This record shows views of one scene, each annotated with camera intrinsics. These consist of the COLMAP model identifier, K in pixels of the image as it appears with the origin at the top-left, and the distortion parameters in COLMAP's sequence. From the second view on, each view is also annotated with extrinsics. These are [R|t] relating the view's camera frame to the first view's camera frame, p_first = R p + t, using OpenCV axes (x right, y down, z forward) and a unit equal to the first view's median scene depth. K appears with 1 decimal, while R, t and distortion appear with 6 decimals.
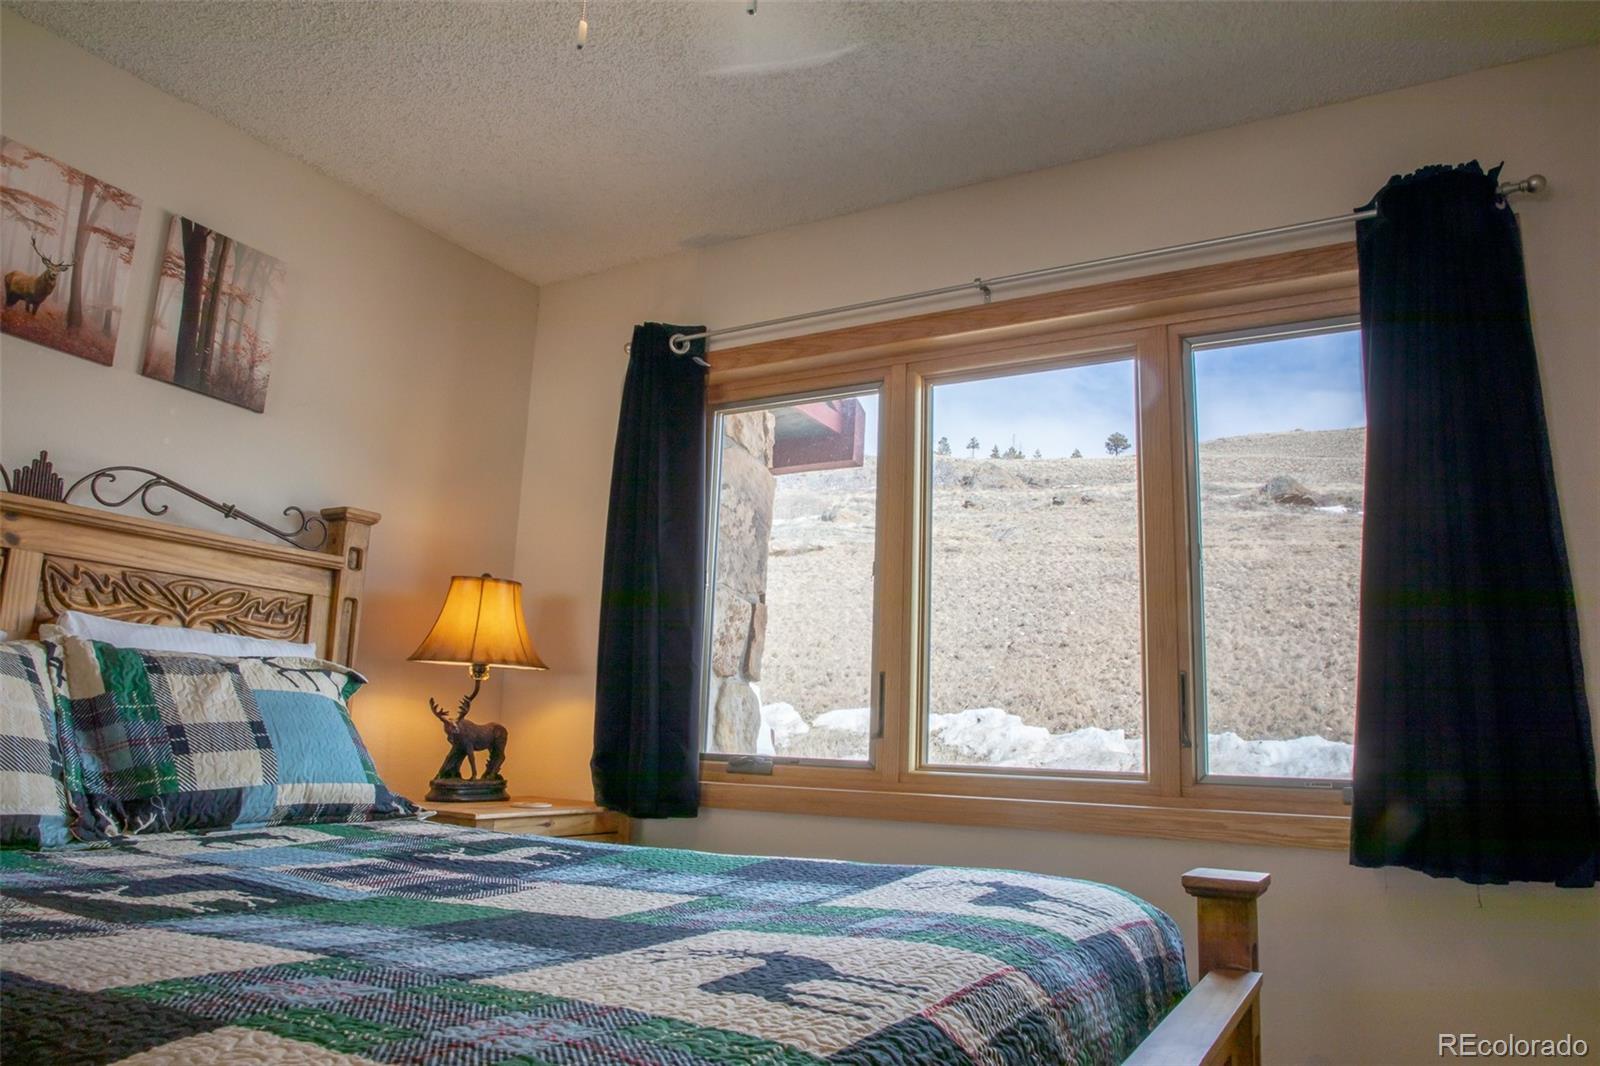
lens RADIAL K [[1080.3, 0, 790.4], [0, 1080.3, 529.6], [0, 0, 1]] dist [-0.079175, 0.039792]
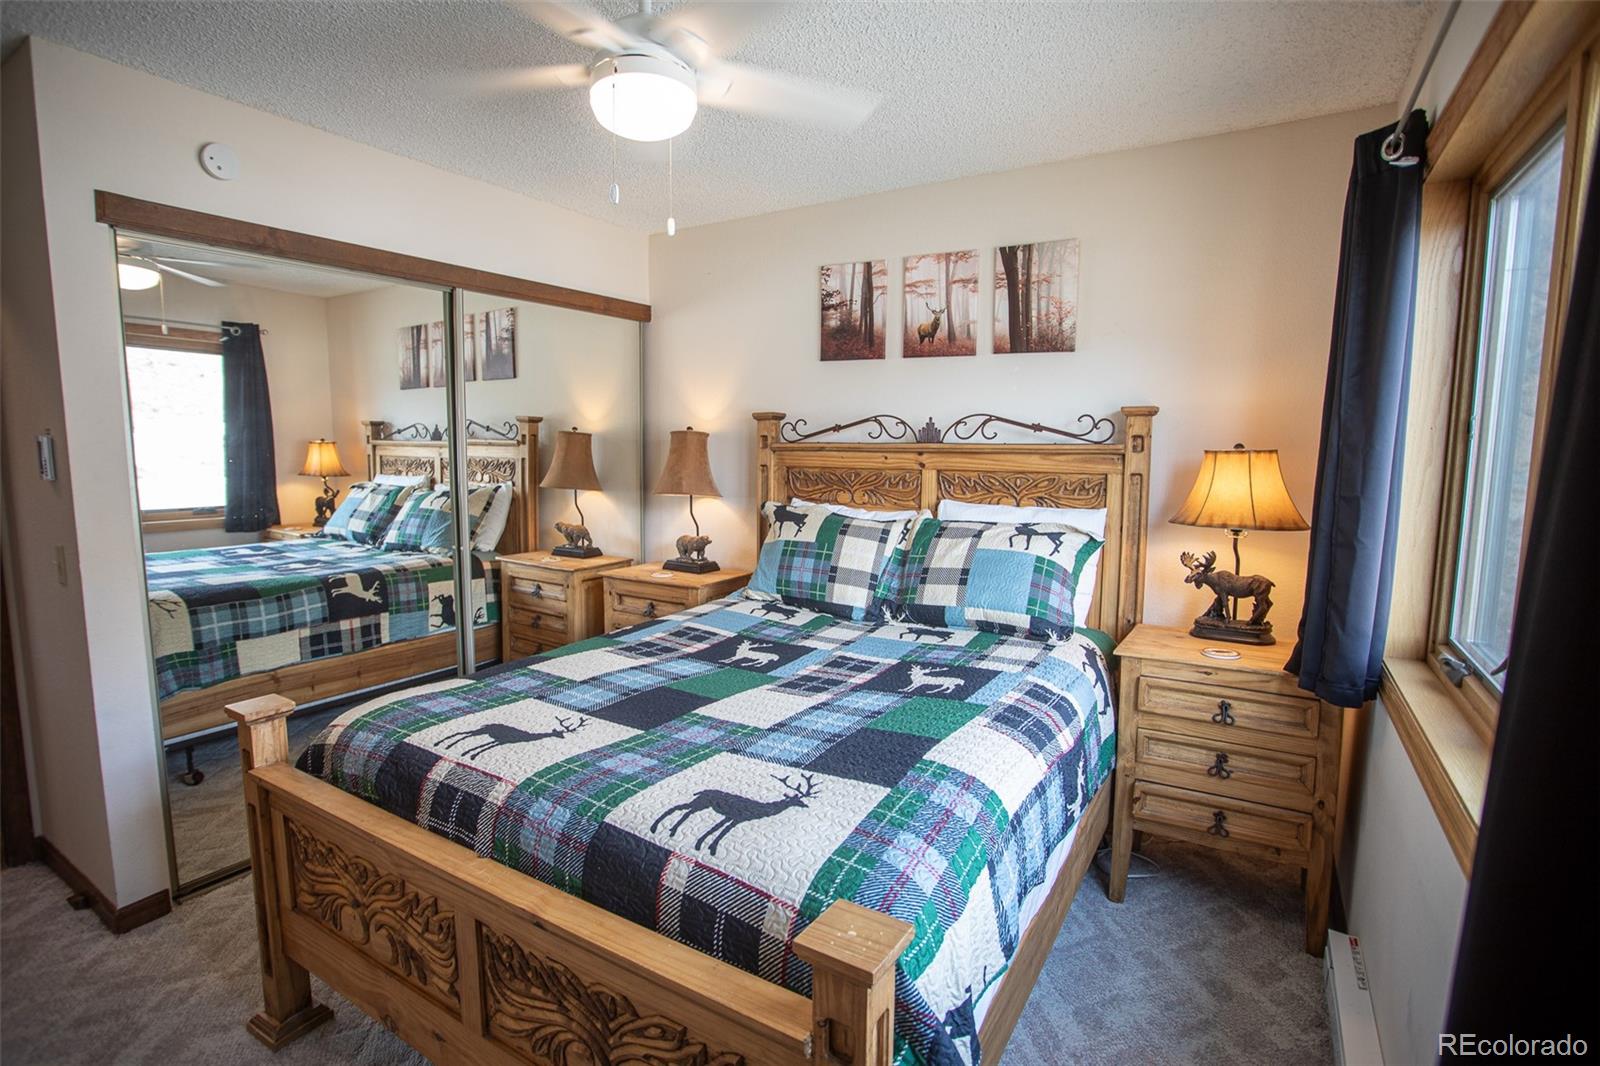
lens RADIAL K [[762.9, 0, 789.9], [0, 762.9, 527.8], [0, 0, 1]] dist [-0.077703, 0.026891]
pose [[-0.031247, 0.079646, -0.996333, 0.601701], [0.190497, 0.979023, 0.072288, -0.022454], [0.981190, -0.187540, -0.045764, 0.654369]]
